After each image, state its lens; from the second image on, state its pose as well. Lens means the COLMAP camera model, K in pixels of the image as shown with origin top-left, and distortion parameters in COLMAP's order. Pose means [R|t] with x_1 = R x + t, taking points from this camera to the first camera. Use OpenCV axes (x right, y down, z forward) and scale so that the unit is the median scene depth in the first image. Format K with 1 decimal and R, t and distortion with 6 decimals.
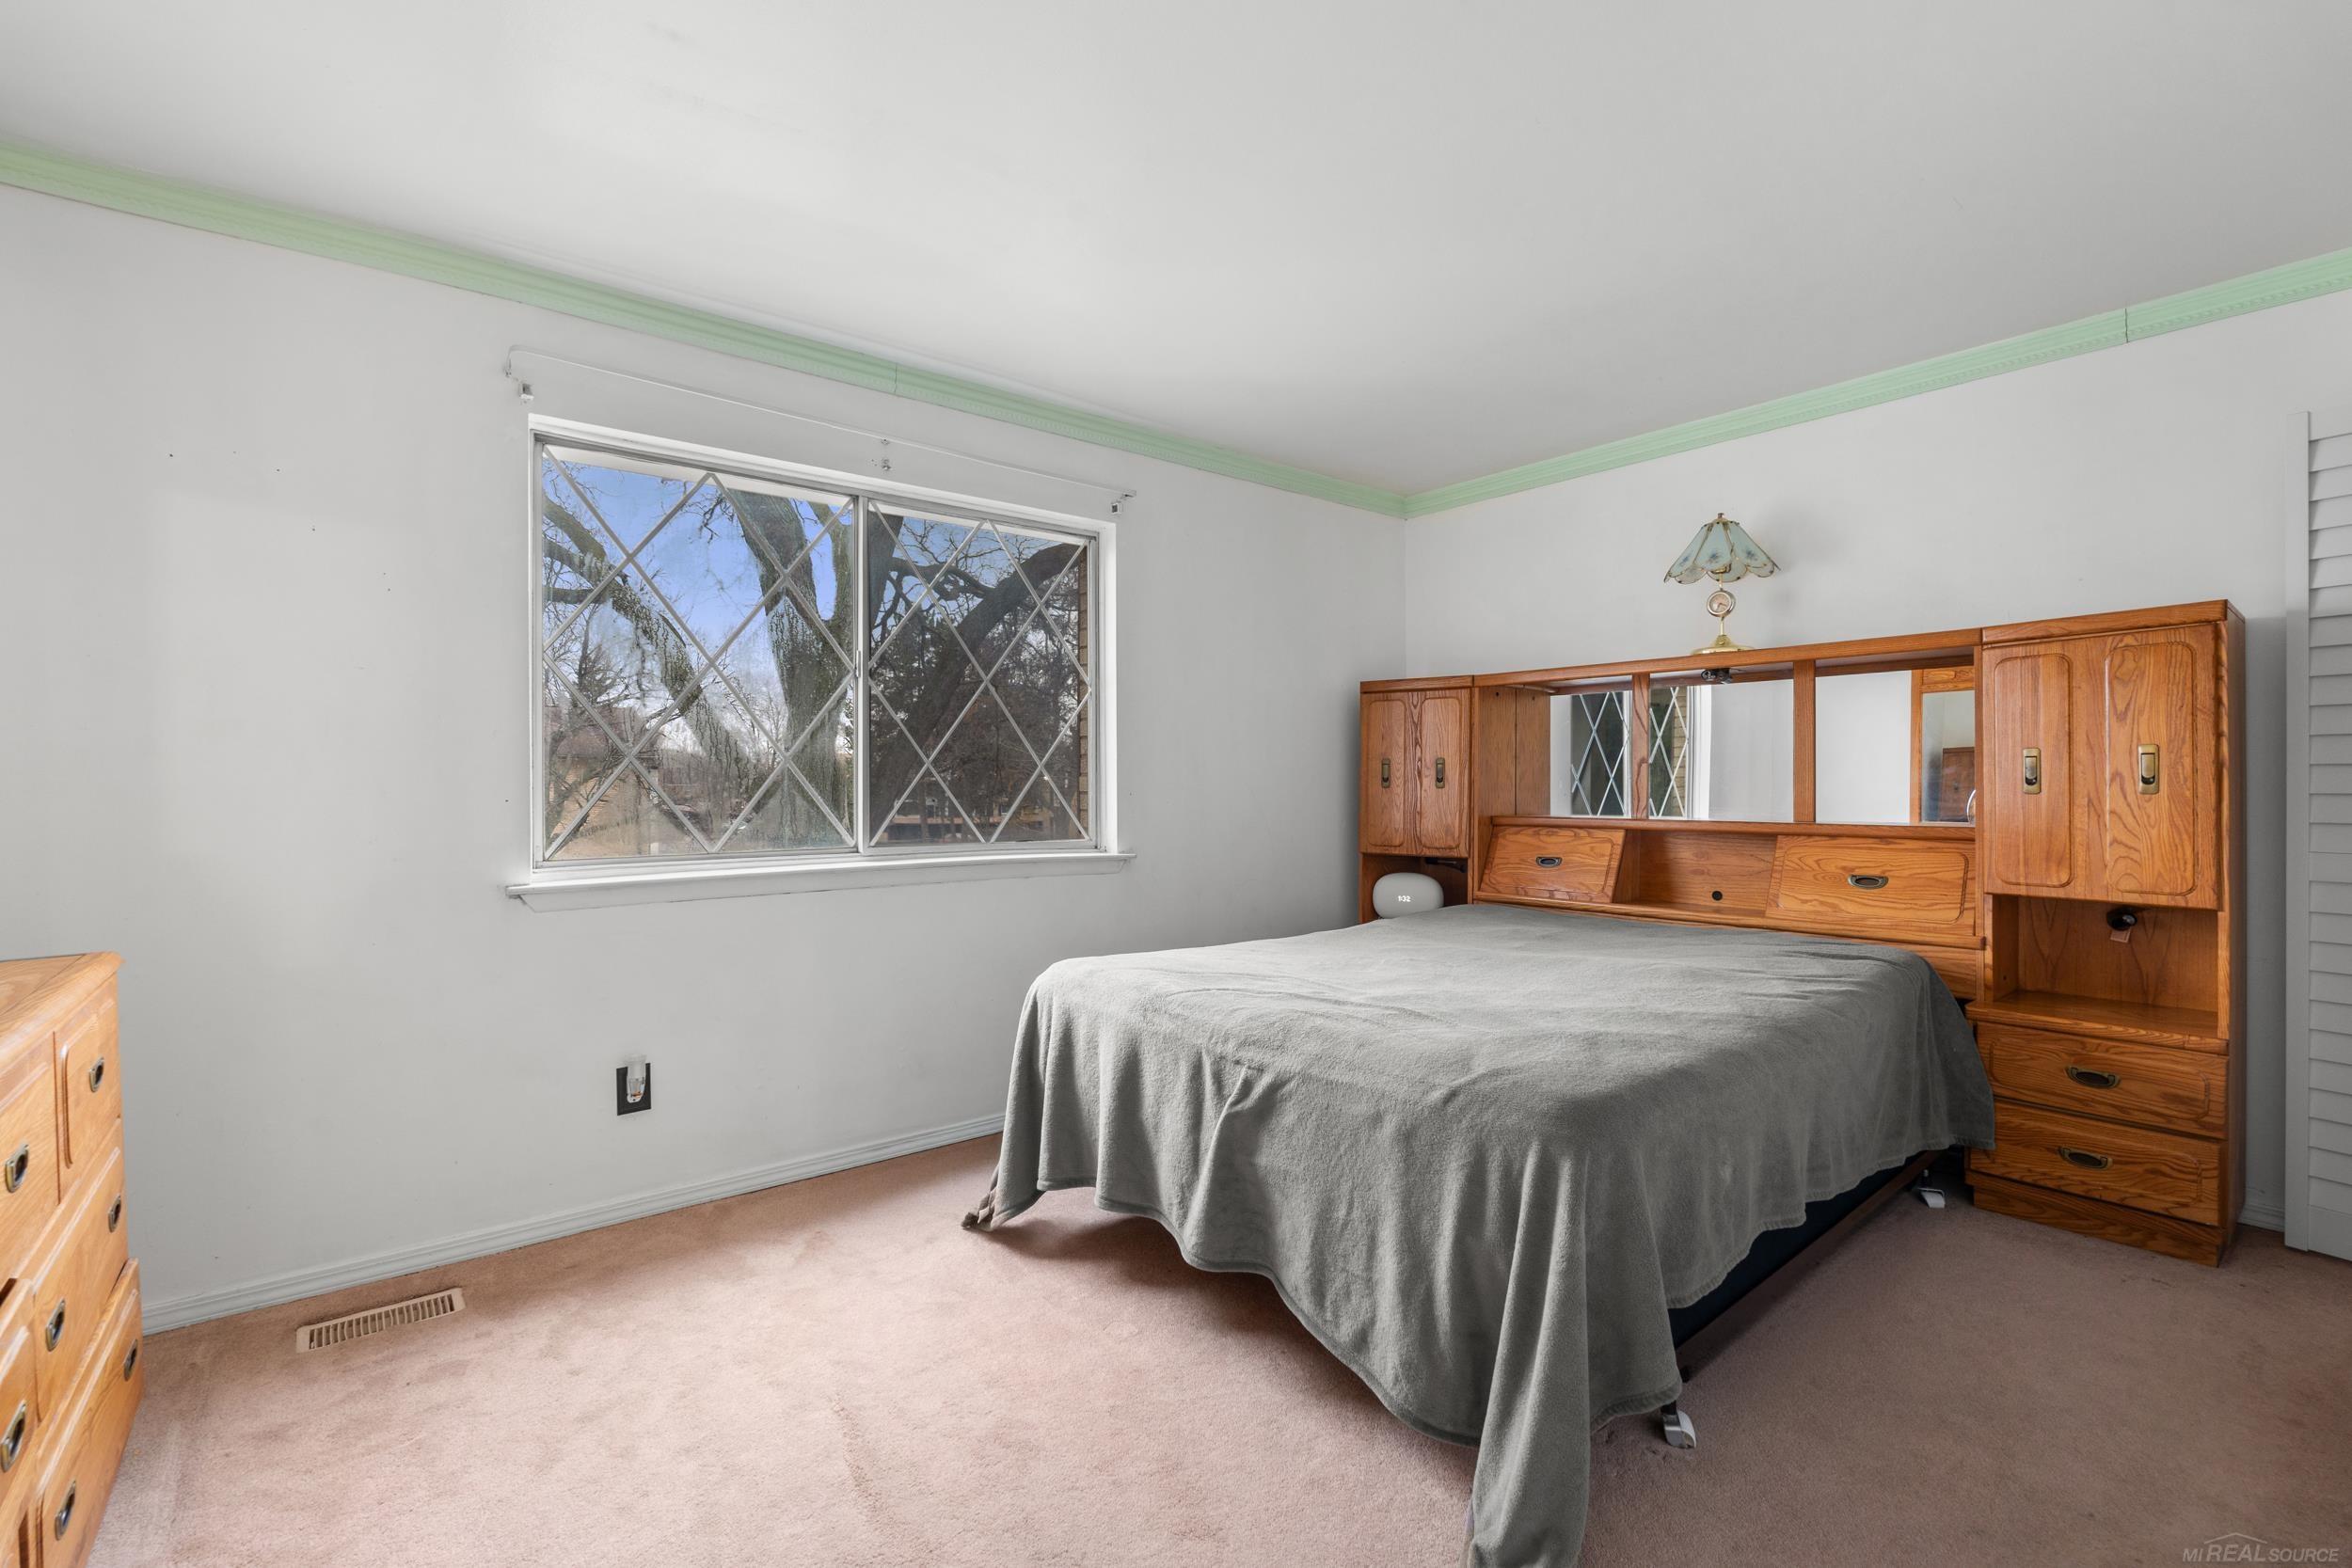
lens RADIAL K [[1032.4, 0, 1170.5], [0, 1032.4, 764.4], [0, 0, 1]] dist [-0.002681, -0.000199]
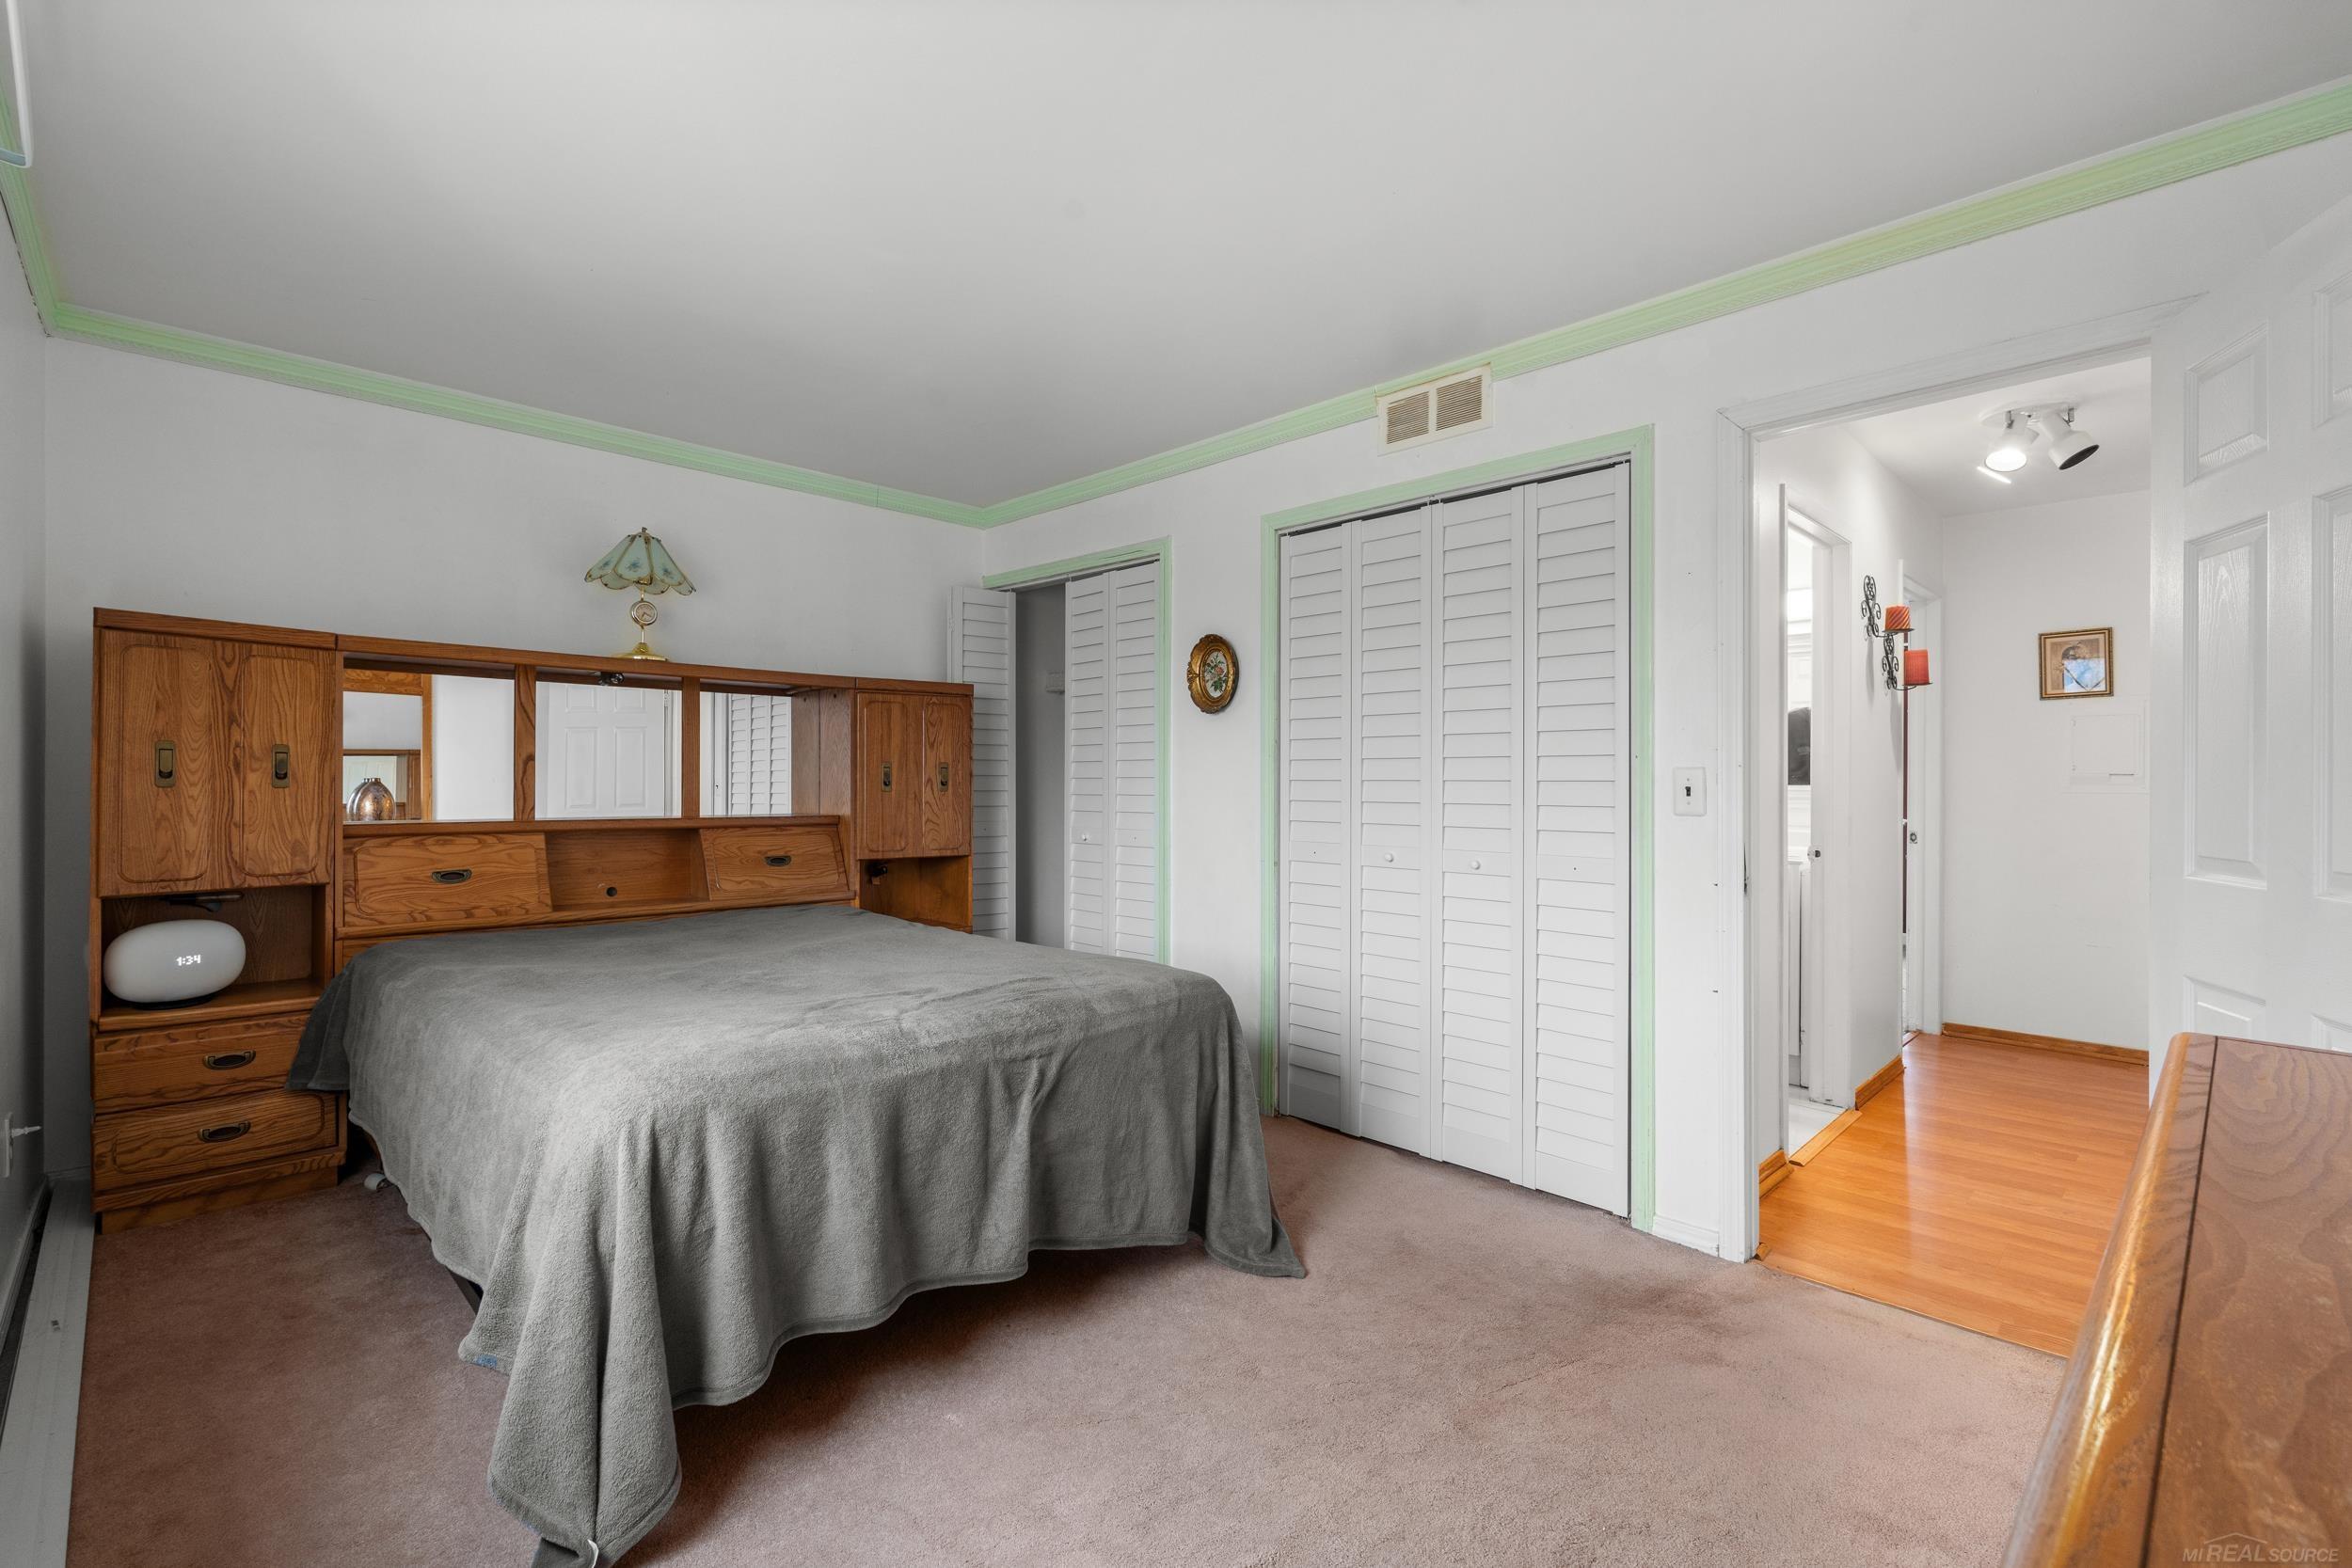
lens RADIAL K [[1032.4, 0, 1170.5], [0, 1032.4, 764.4], [0, 0, 1]] dist [-0.002681, -0.000199]
pose [[-0.076745, 0.019196, 0.996866, -0.583965], [-0.026219, 0.999430, -0.021264, 0.007838], [-0.996706, -0.027768, -0.076198, 0.561540]]
